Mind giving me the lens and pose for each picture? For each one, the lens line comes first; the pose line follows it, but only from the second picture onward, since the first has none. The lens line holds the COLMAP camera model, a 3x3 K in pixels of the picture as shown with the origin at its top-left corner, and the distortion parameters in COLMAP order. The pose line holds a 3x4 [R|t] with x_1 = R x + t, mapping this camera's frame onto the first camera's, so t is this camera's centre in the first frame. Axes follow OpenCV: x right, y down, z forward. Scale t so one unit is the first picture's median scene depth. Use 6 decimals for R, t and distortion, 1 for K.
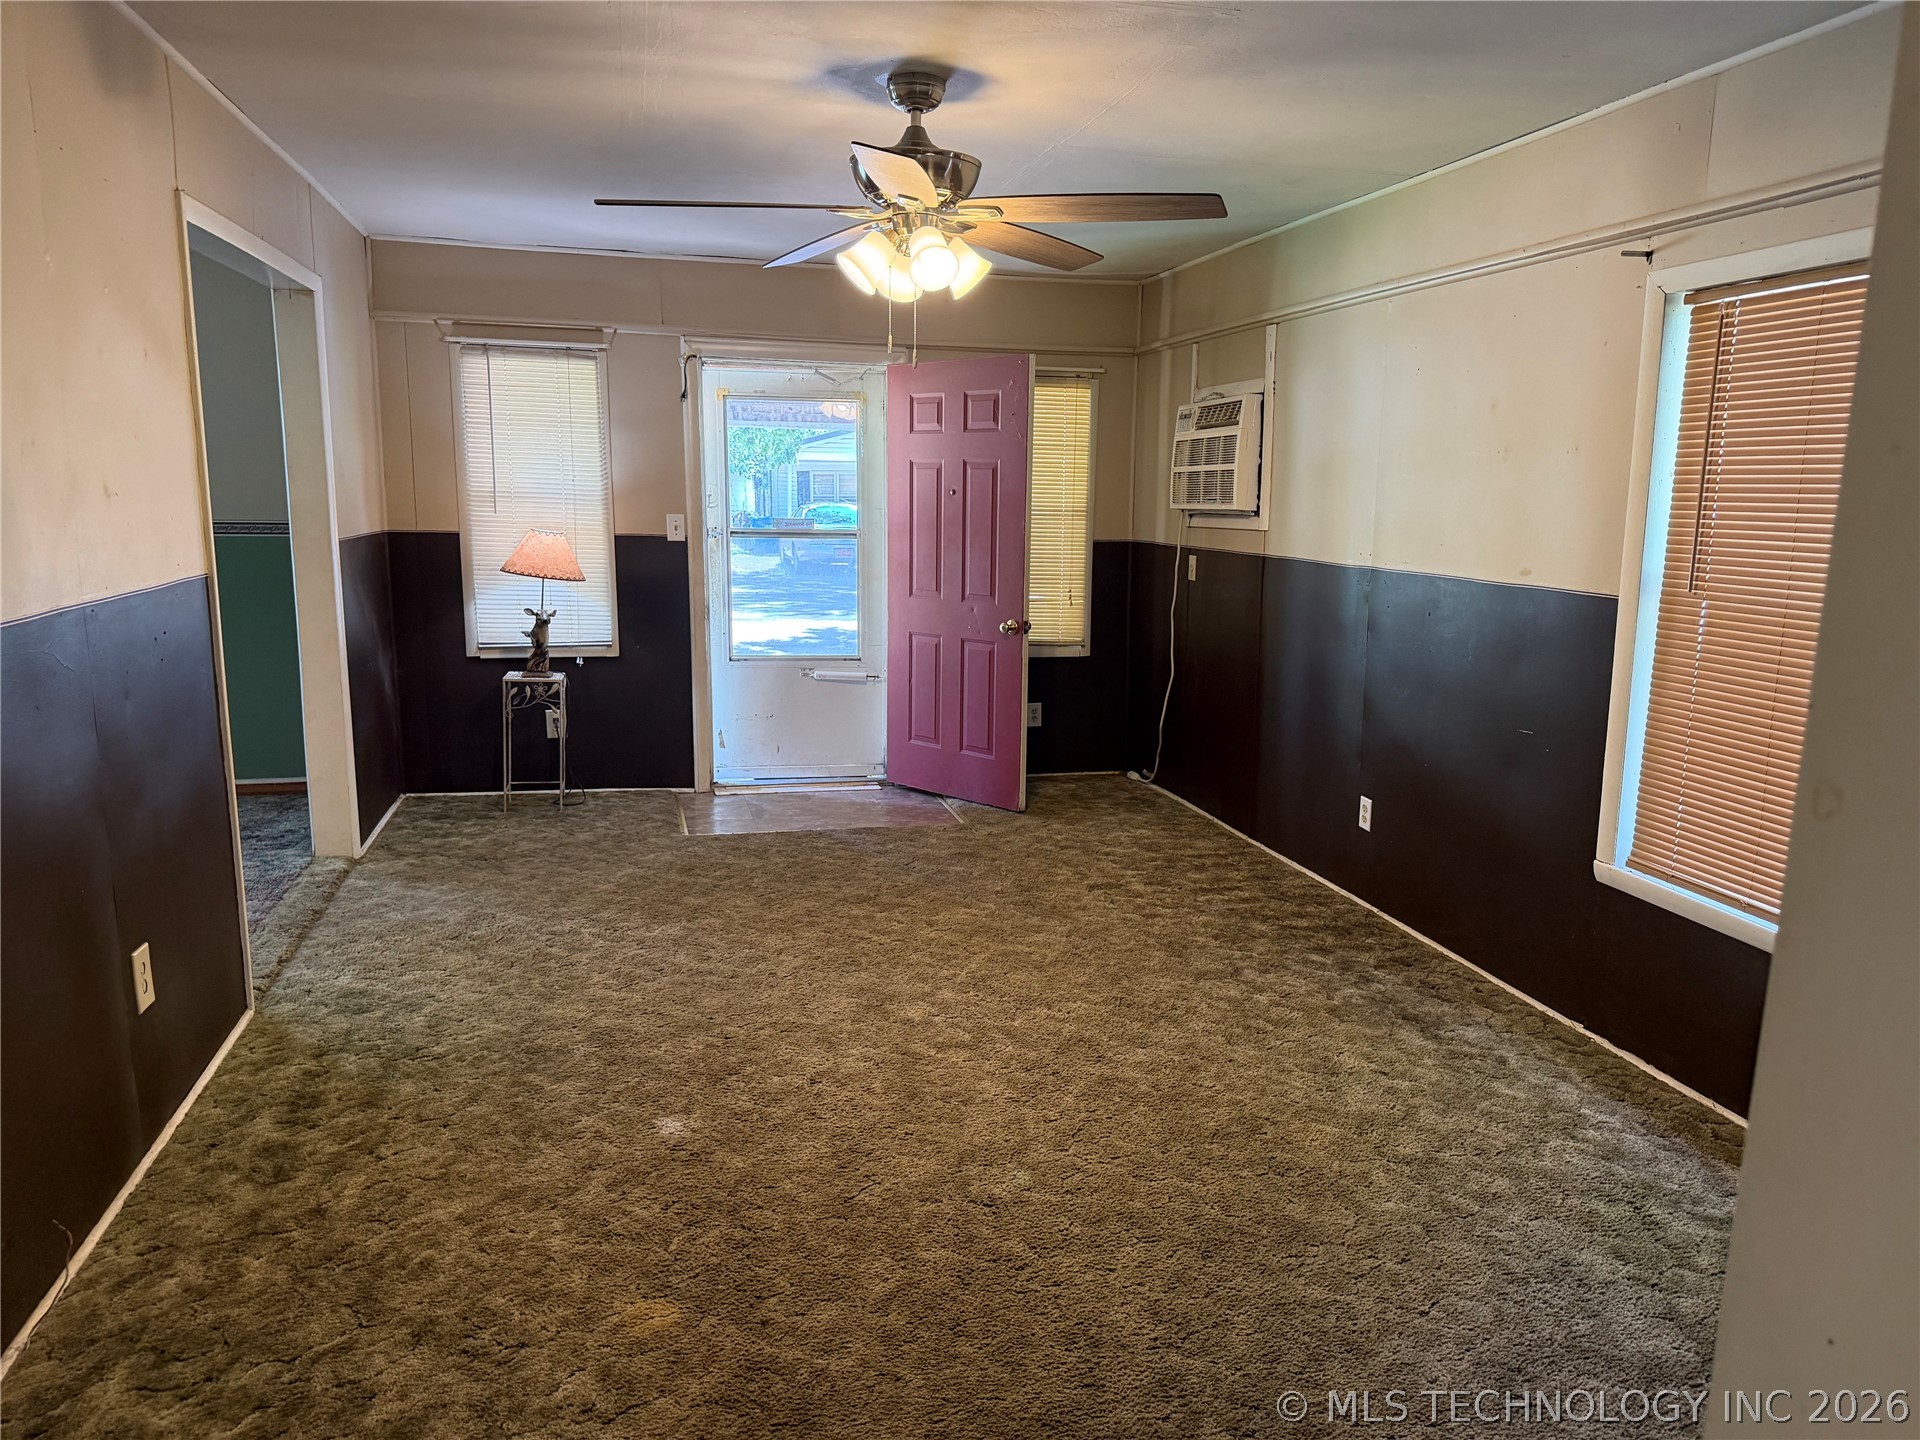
lens RADIAL K [[1347.3, 0, 952.2], [0, 1347.3, 726.7], [0, 0, 1]] dist [0.053219, -0.072596]
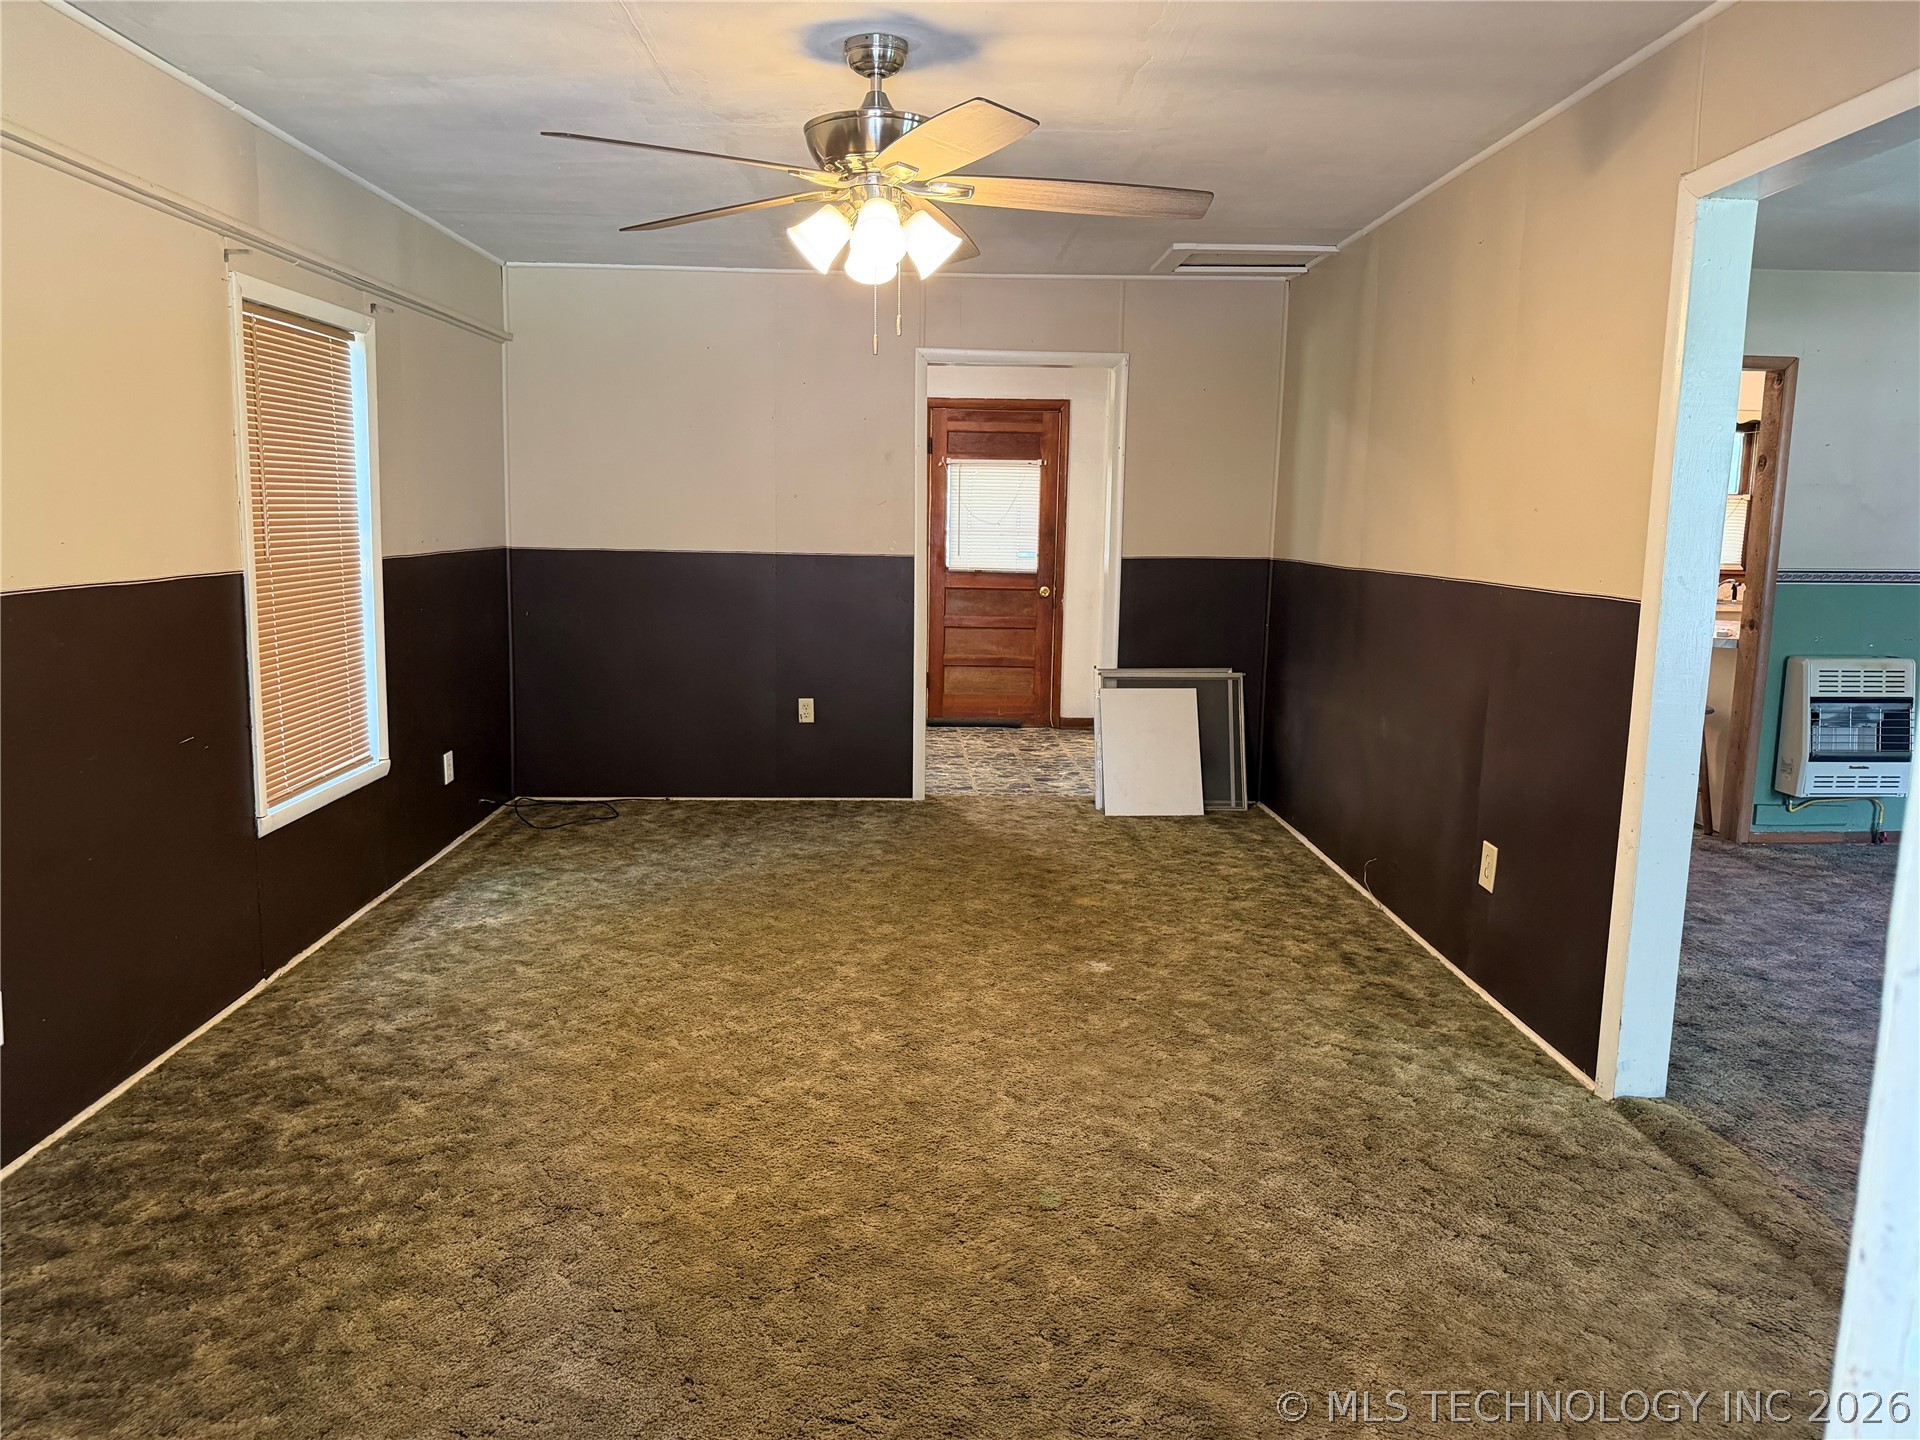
lens RADIAL K [[1354.9, 0, 959.0], [0, 1354.9, 715.5], [0, 0, 1]] dist [-0.011426, -0.010787]
pose [[-0.980091, -0.061900, 0.188653, -0.239522], [0.002599, 0.946080, 0.323922, -0.297143], [-0.198532, 0.317963, -0.927084, 1.711821]]
